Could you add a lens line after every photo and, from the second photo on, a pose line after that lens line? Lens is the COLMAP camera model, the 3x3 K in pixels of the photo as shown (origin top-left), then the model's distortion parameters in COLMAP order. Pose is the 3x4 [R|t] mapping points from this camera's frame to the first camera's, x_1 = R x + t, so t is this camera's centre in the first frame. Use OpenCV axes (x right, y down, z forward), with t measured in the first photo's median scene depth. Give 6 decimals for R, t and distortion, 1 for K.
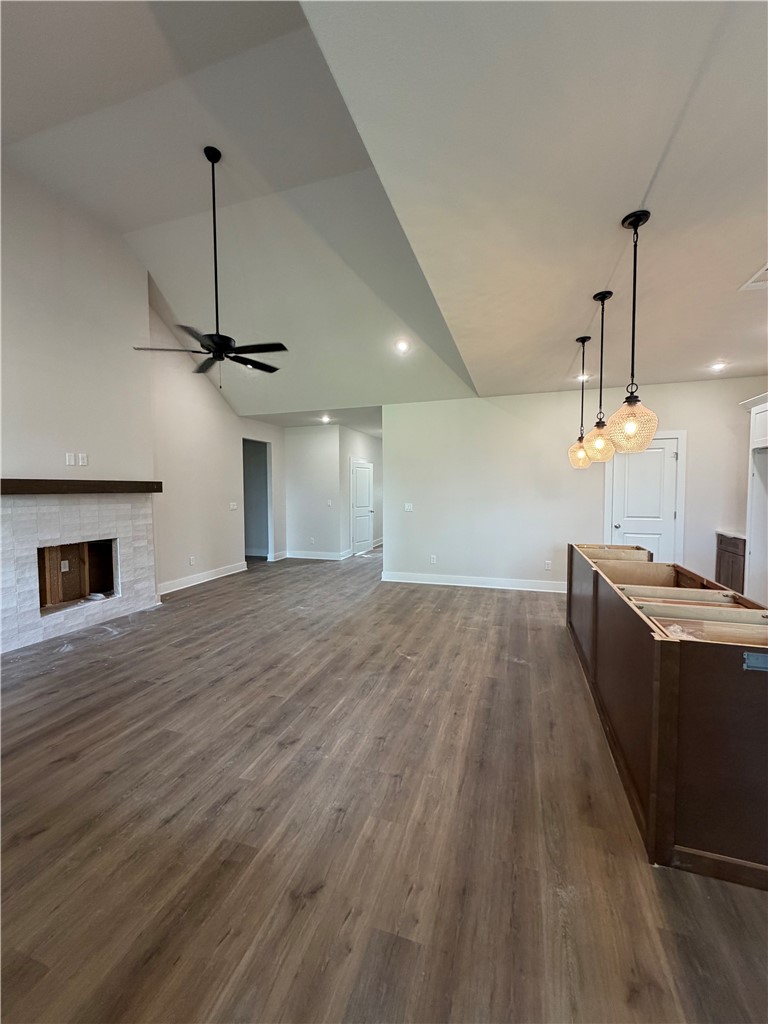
lens RADIAL K [[409.2, 0, 384.0], [0, 409.2, 512.0], [0, 0, 1]] dist [0.002102, -0.000029]
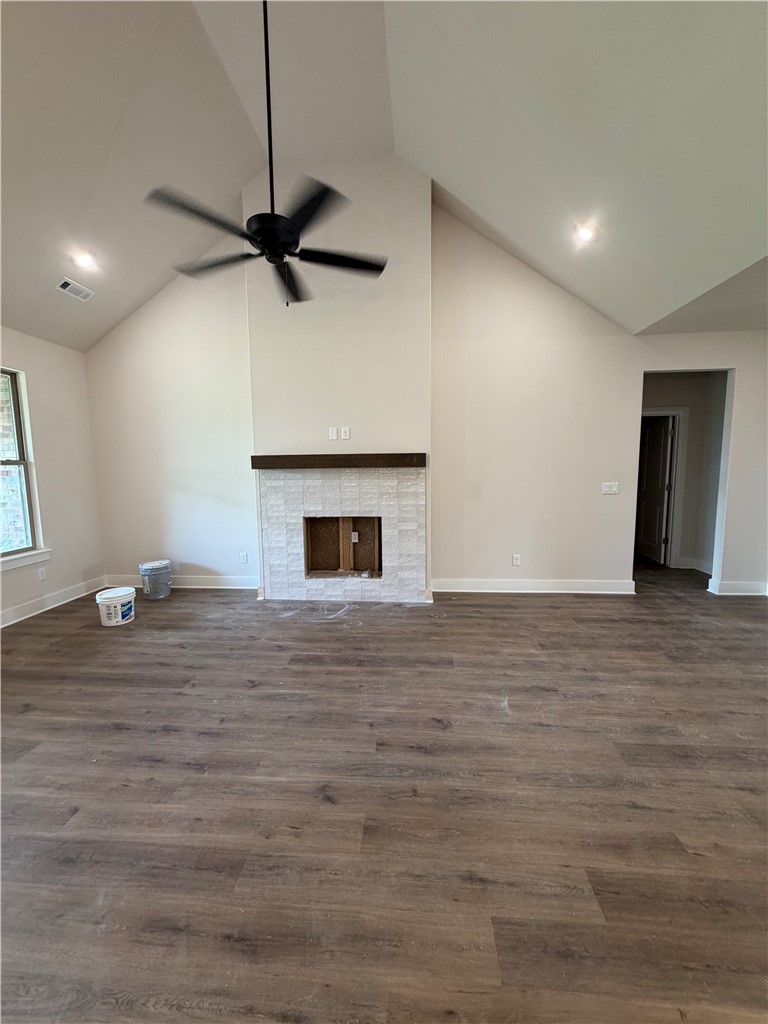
lens RADIAL K [[409.2, 0, 384.0], [0, 409.2, 512.0], [0, 0, 1]] dist [0.002102, -0.000029]
pose [[0.239226, 0.114351, -0.964207, 0.256133], [-0.042629, 0.993320, 0.107227, -0.050872], [0.970028, 0.015451, 0.242503, 0.884019]]
